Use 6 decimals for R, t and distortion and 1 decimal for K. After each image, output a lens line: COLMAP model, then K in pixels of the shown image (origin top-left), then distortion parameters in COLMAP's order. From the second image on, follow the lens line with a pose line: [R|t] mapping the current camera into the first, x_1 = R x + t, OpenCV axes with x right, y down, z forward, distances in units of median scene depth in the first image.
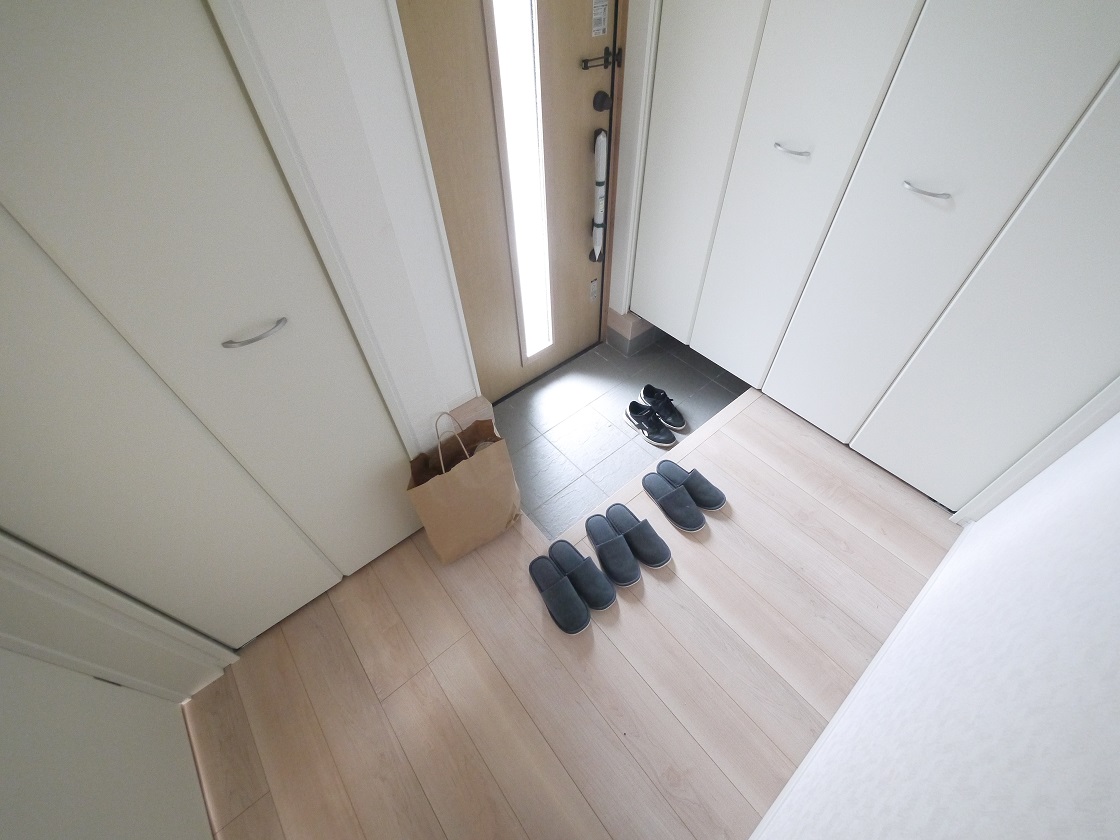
lens RADIAL K [[462.2, 0, 560.1], [0, 462.2, 417.1], [0, 0, 1]] dist [-0.006492, 0.000290]
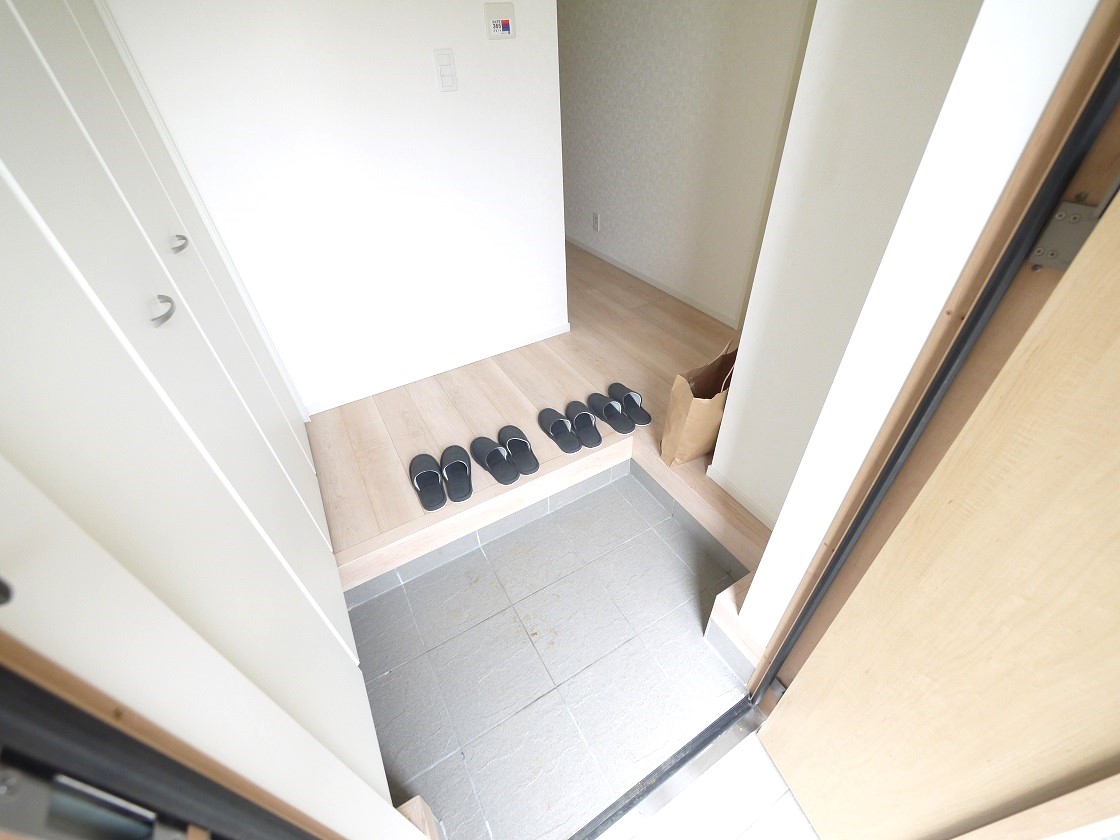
lens RADIAL K [[462.2, 0, 560.1], [0, 462.2, 417.1], [0, 0, 1]] dist [-0.006492, 0.000290]
pose [[-0.983266, -0.057219, 0.172959, -0.038248], [0.170415, 0.046732, 0.984264, -0.927563], [-0.064401, 0.997267, -0.036199, 1.021946]]
